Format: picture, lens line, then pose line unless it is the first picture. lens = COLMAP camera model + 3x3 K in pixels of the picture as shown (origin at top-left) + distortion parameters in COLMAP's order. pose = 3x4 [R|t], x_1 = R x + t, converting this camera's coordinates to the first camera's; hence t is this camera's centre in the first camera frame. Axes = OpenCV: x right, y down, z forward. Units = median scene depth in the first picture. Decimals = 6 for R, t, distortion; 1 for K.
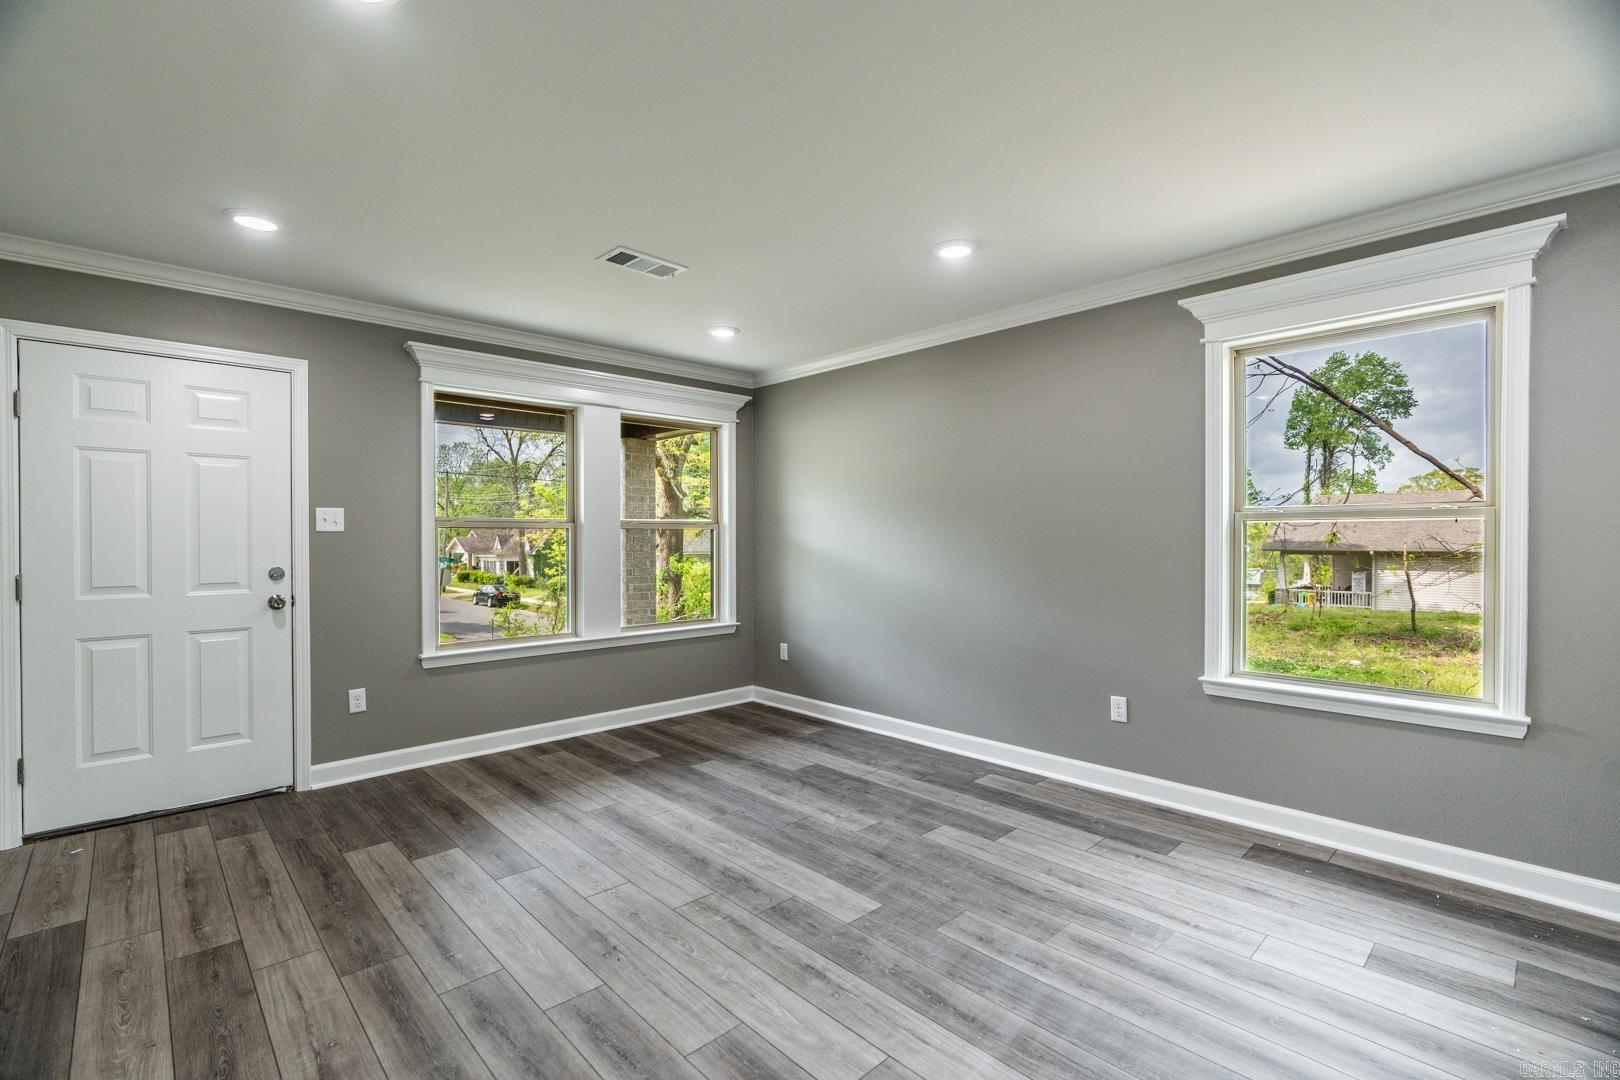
lens RADIAL K [[733.6, 0, 812.4], [0, 733.6, 541.0], [0, 0, 1]] dist [-0.002174, 0.000390]
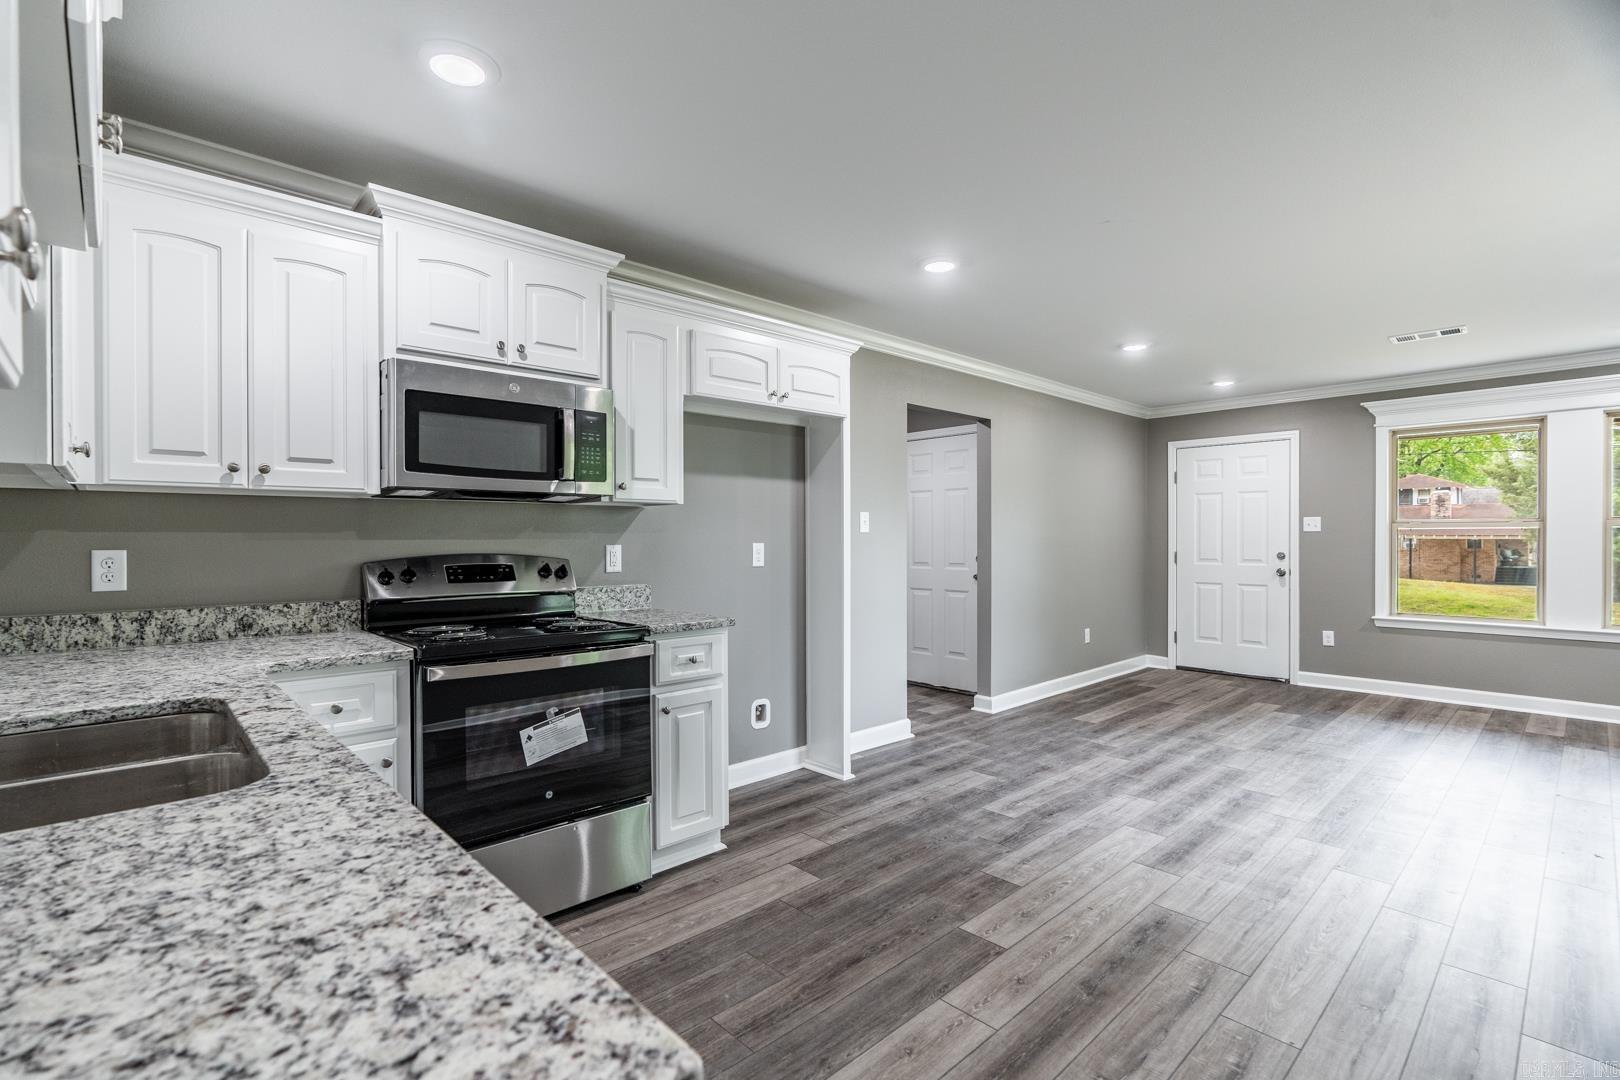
lens RADIAL K [[745.4, 0, 798.5], [0, 745.4, 540.8], [0, 0, 1]] dist [-0.001893, 0.000174]
pose [[-0.009711, 0.007745, -0.999923, 1.225751], [0.000152, 0.999970, 0.007744, -0.006742], [0.999953, -0.000076, -0.009712, -0.157462]]
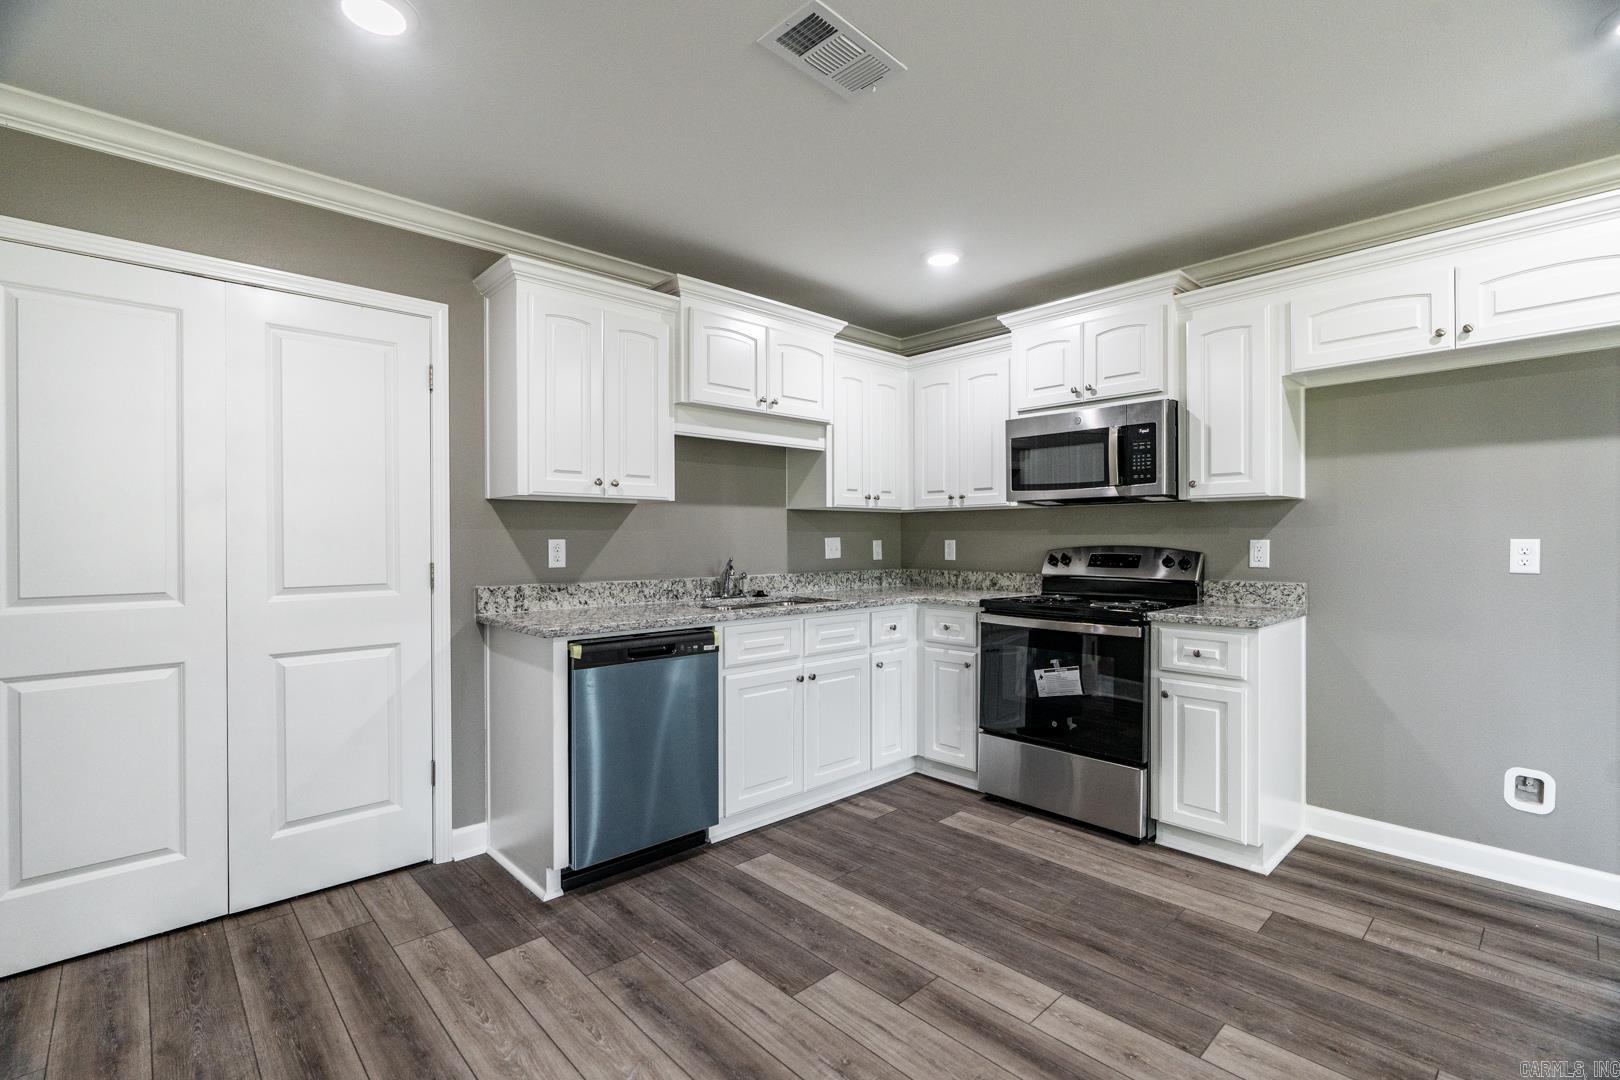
lens RADIAL K [[733.6, 0, 812.4], [0, 733.6, 541.0], [0, 0, 1]] dist [-0.002174, 0.000390]
pose [[-0.999956, 0.007428, 0.005772, 0.781155], [0.007468, 0.999947, 0.007025, -0.002694], [-0.005720, 0.007068, -0.999959, 0.611827]]
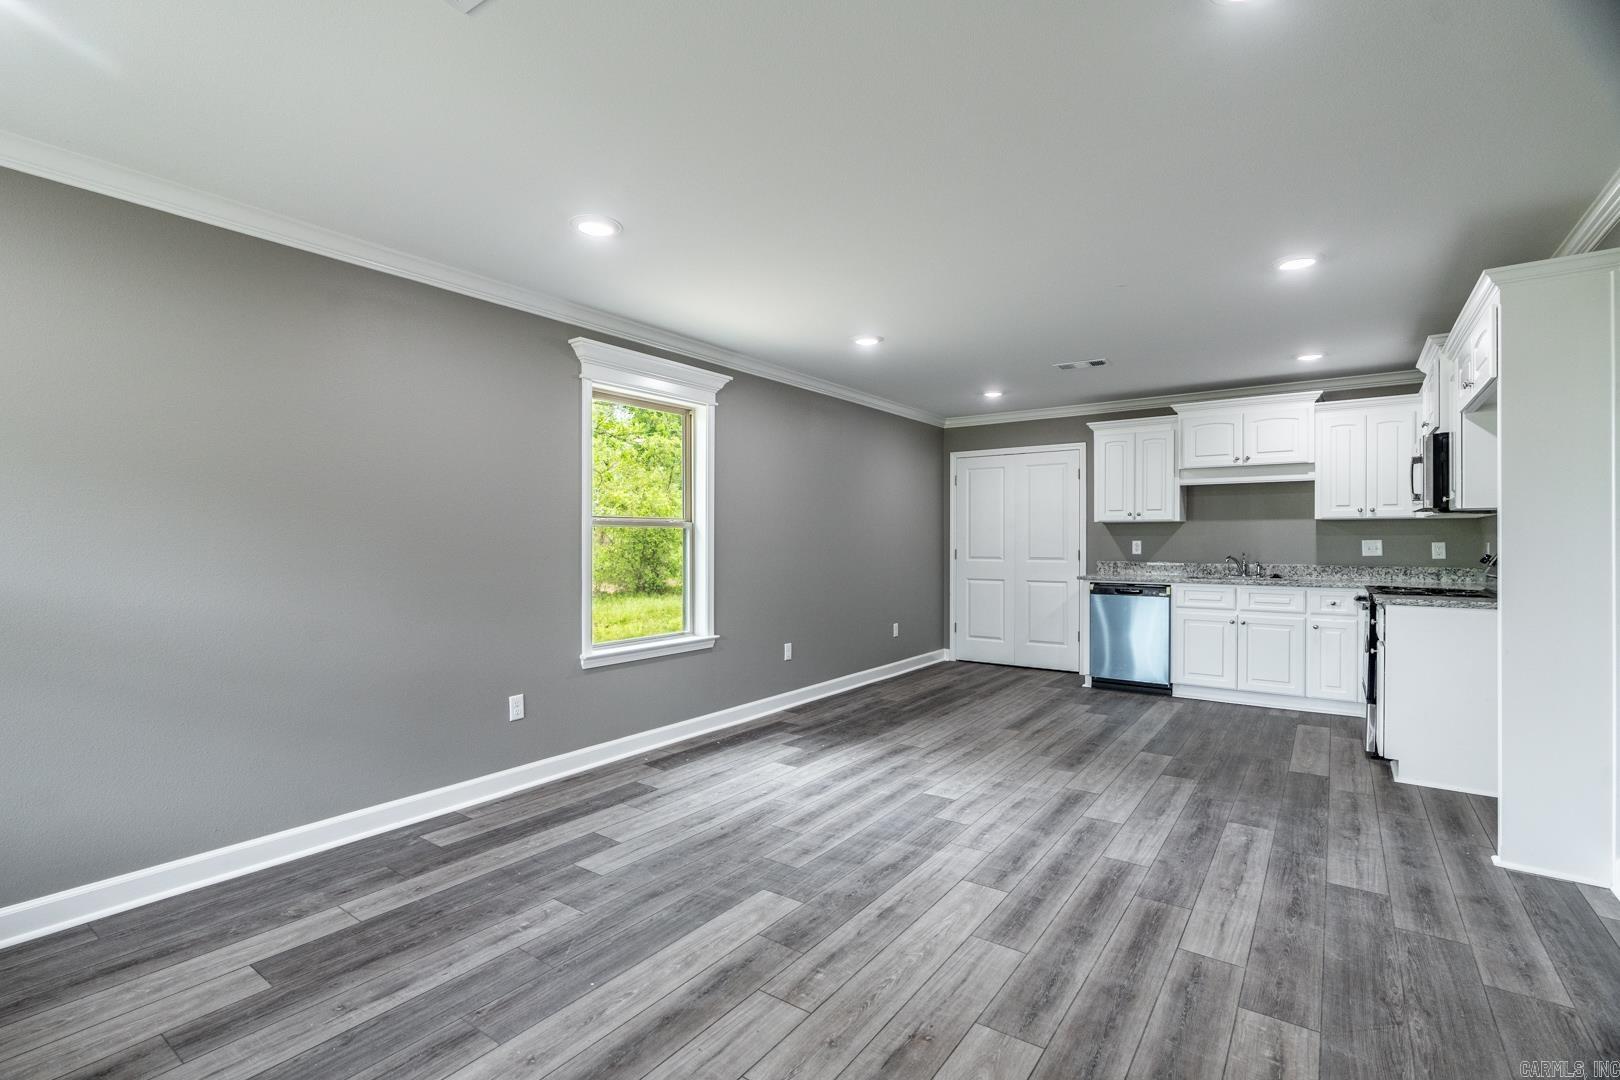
lens RADIAL K [[733.6, 0, 812.4], [0, 733.6, 541.0], [0, 0, 1]] dist [-0.002174, 0.000390]
pose [[-0.192197, 0.004616, 0.981345, -0.771638], [0.003731, 0.999985, -0.003973, 0.005397], [-0.981349, 0.002898, -0.192212, 0.928027]]
